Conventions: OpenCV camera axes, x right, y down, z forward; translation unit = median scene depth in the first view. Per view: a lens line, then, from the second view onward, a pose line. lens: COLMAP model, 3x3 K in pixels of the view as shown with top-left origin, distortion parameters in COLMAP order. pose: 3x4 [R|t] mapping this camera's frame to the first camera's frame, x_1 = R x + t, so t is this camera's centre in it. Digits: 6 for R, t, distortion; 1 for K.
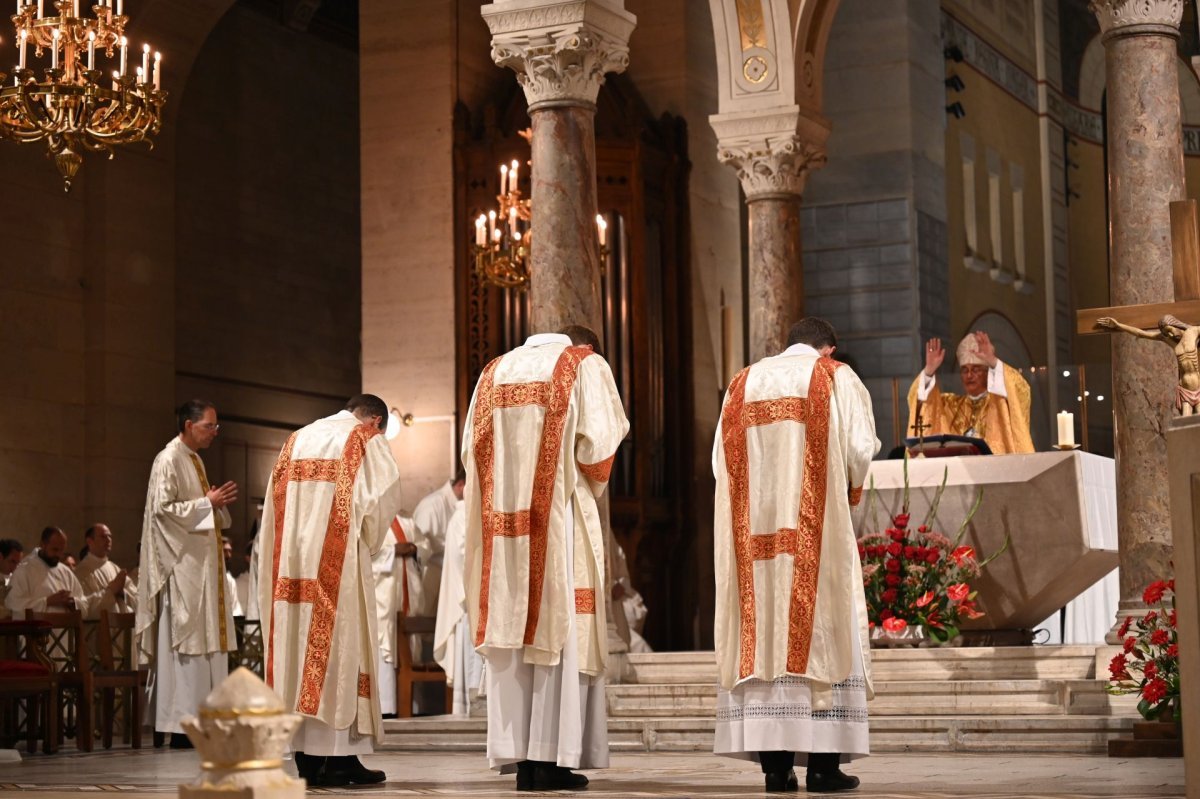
lens RADIAL K [[2411.6, 0, 607.1], [0, 2411.6, 413.7], [0, 0, 1]] dist [0.001713, 0.000000]
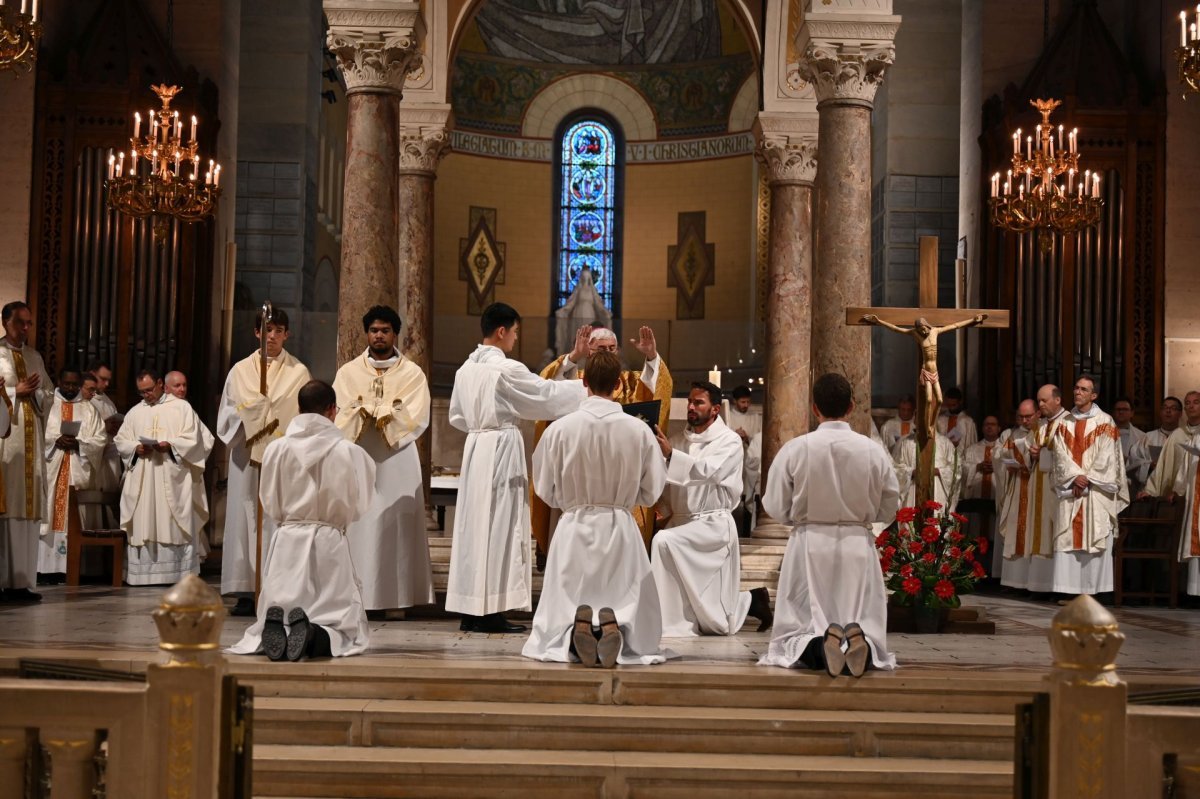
lens RADIAL K [[1914.7, 0, 599.9], [0, 1914.7, 407.3], [0, 0, 1]] dist [-0.001768, 0.000000]
pose [[0.896699, 0.064503, 0.437917, -0.337052], [-0.083601, 0.996199, 0.024450, -0.000632], [-0.434675, -0.058534, 0.898683, 0.064032]]
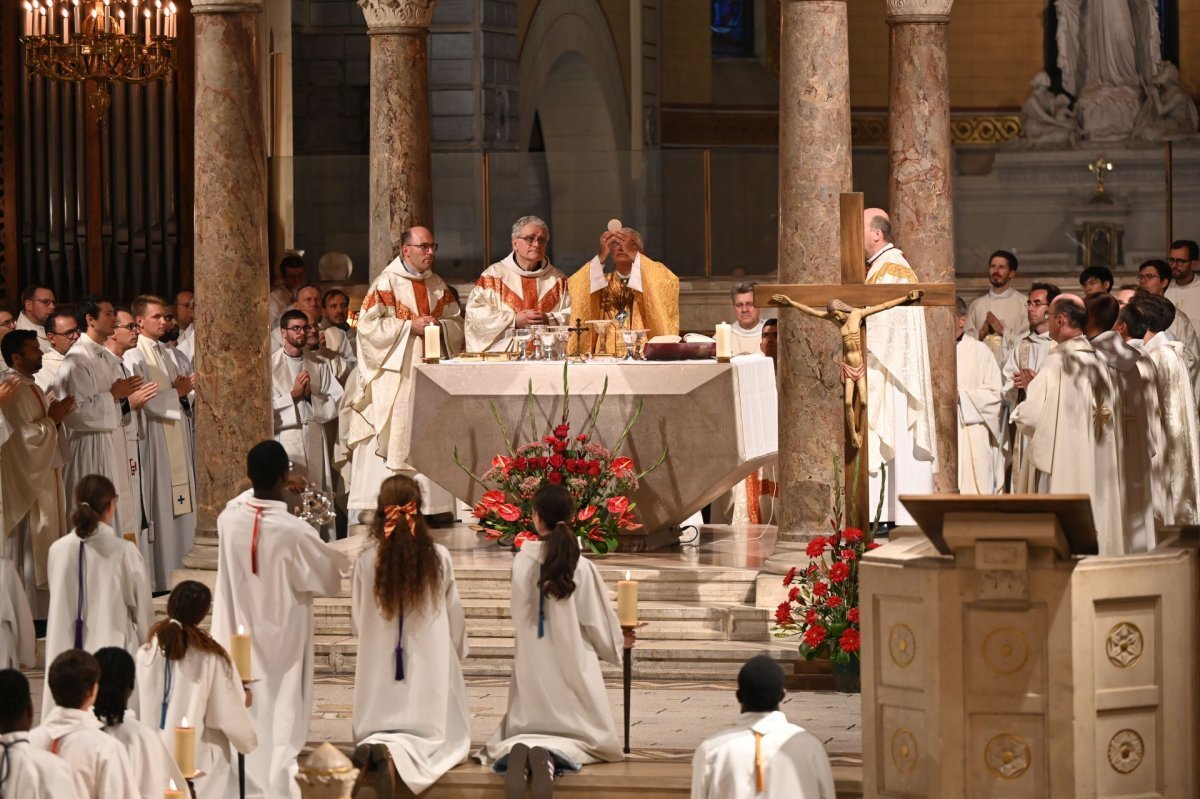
lens RADIAL K [[4320.1, 0, 602.9], [0, 4320.1, 399.6], [0, 0, 1]] dist [-0.007825, 0.000000]
pose [[0.980337, -0.000414, 0.197328, -0.216012], [-0.026451, 0.990697, 0.133487, -0.209056], [-0.195547, -0.136082, 0.971207, -0.748519]]
